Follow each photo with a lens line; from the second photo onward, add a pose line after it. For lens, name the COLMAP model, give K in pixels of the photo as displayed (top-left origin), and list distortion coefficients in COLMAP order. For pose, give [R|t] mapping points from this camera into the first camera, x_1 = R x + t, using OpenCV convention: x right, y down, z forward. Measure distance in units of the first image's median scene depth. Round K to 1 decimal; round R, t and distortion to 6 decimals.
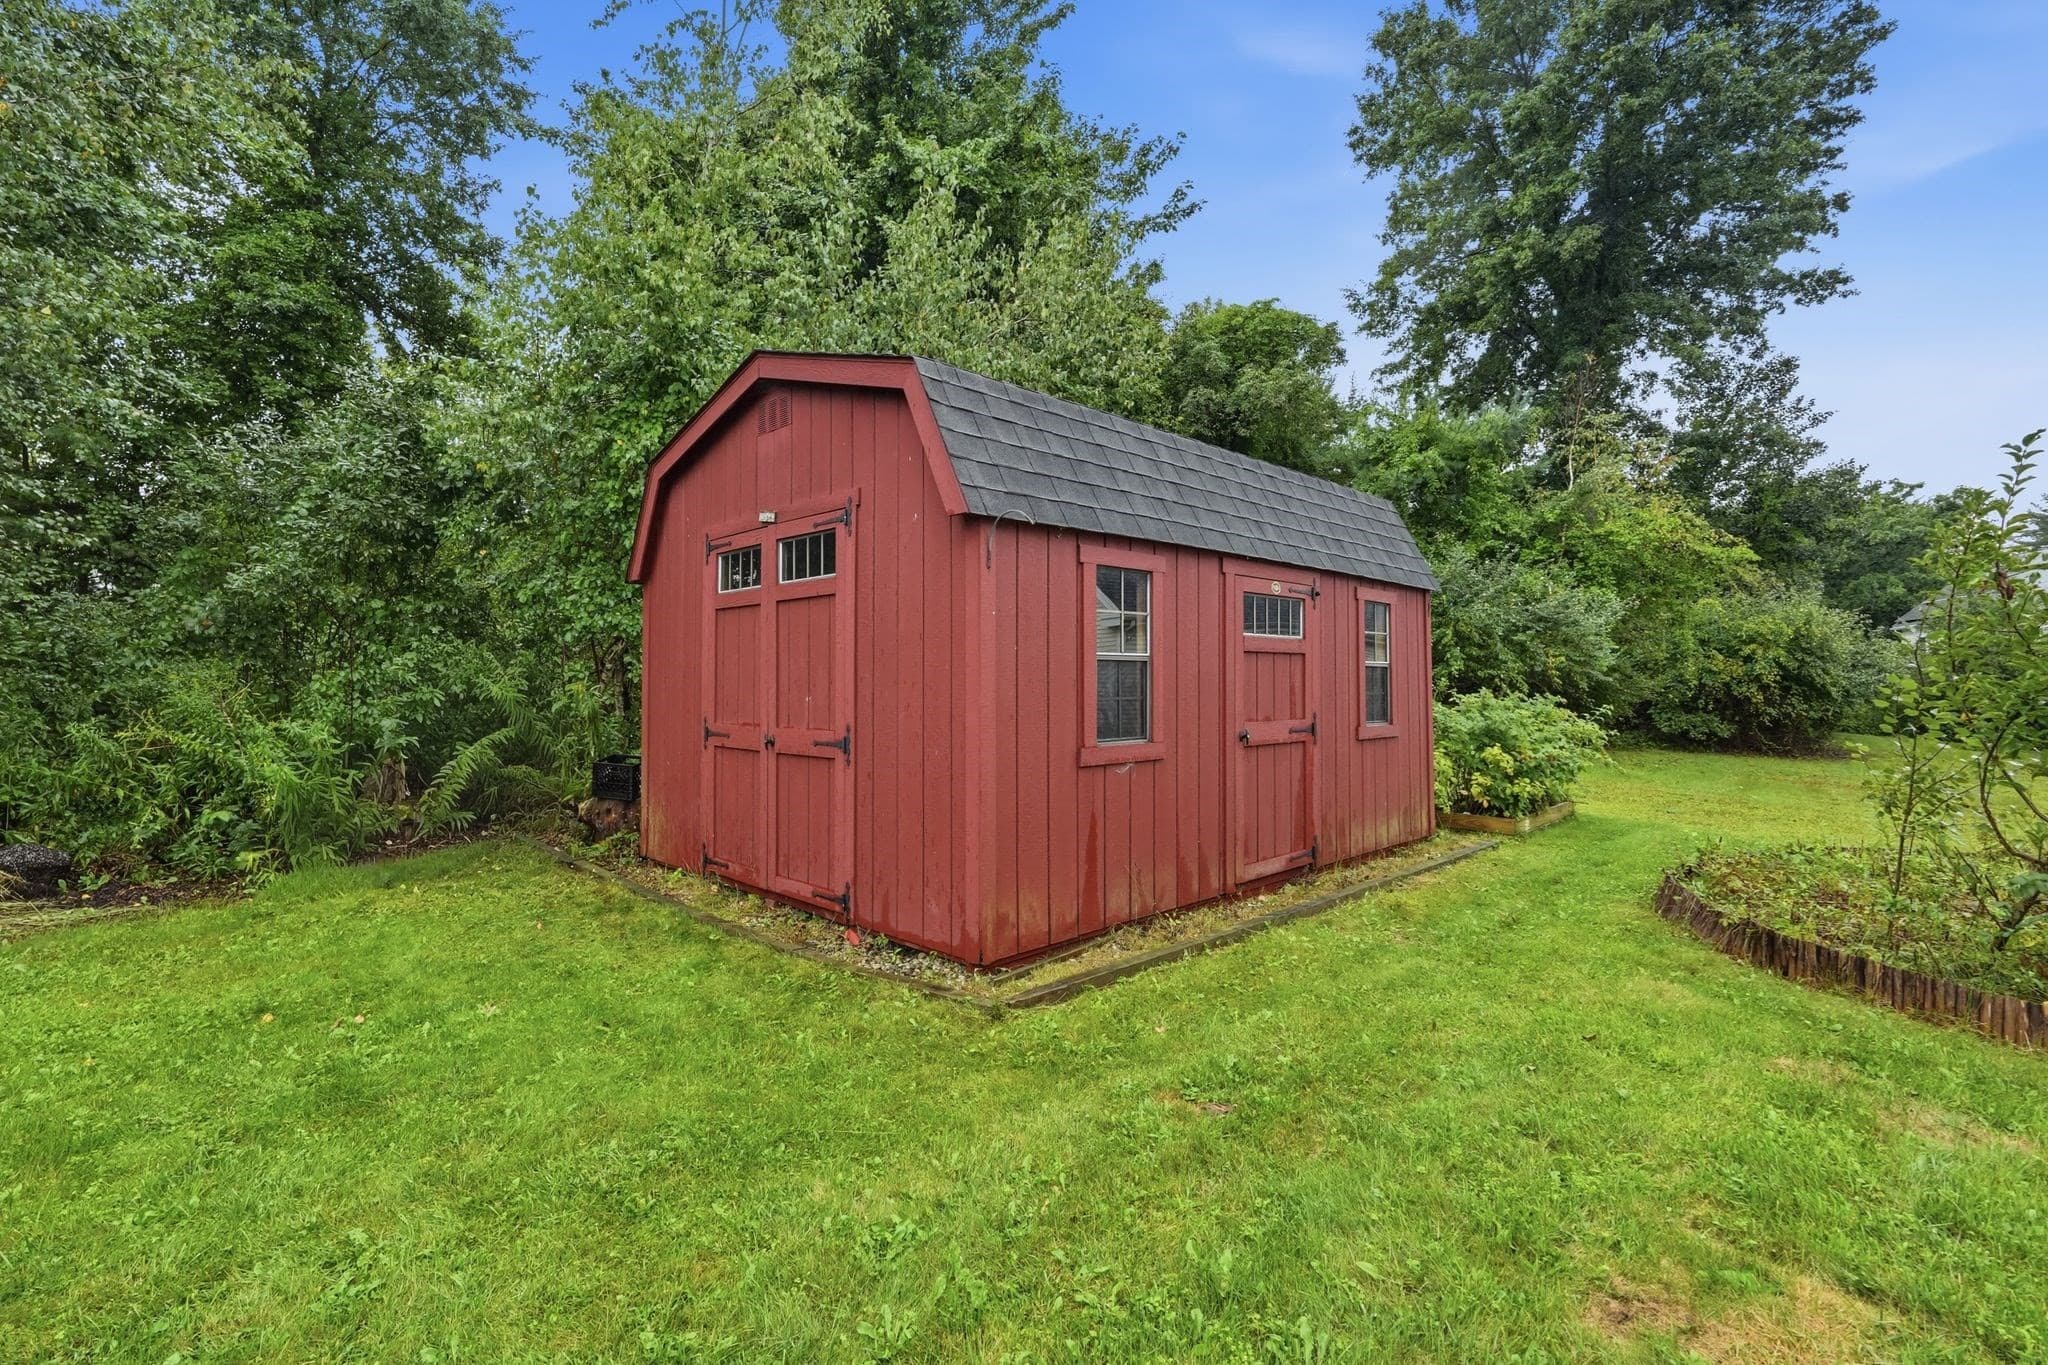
lens RADIAL K [[926.6, 0, 1028.1], [0, 926.6, 651.3], [0, 0, 1]] dist [-0.001378, 0.000011]
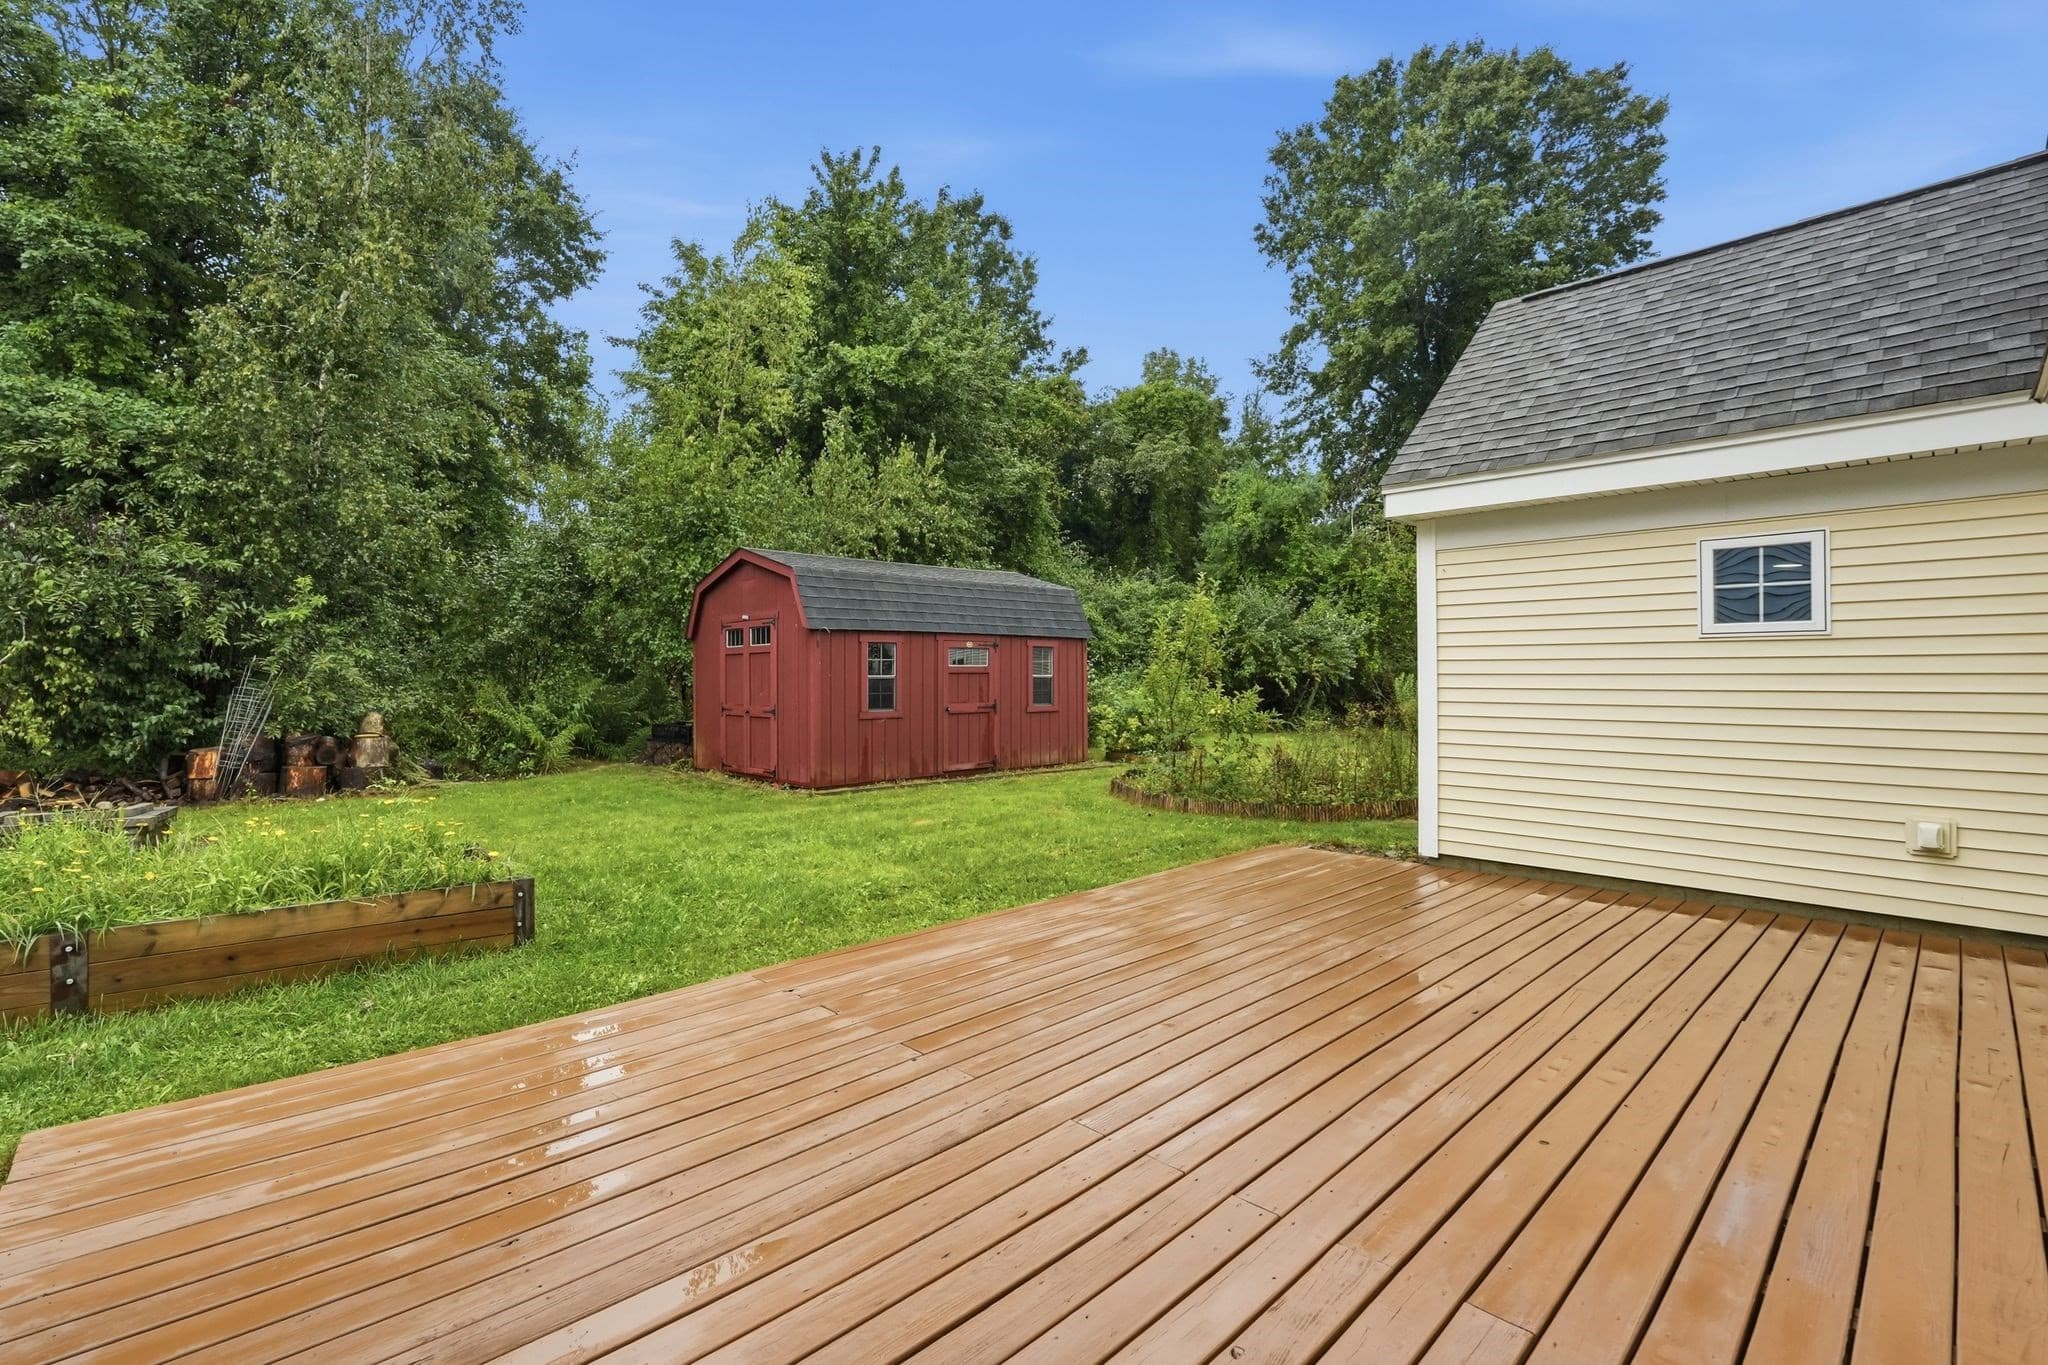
lens RADIAL K [[895.7, 0, 1032.9], [0, 895.7, 675.5], [0, 0, 1]] dist [-0.011740, -0.000094]
pose [[0.999734, -0.003418, -0.022787, 0.327715], [0.004153, 0.999470, 0.032280, -0.043735], [0.022665, -0.032366, 0.999219, -0.826195]]
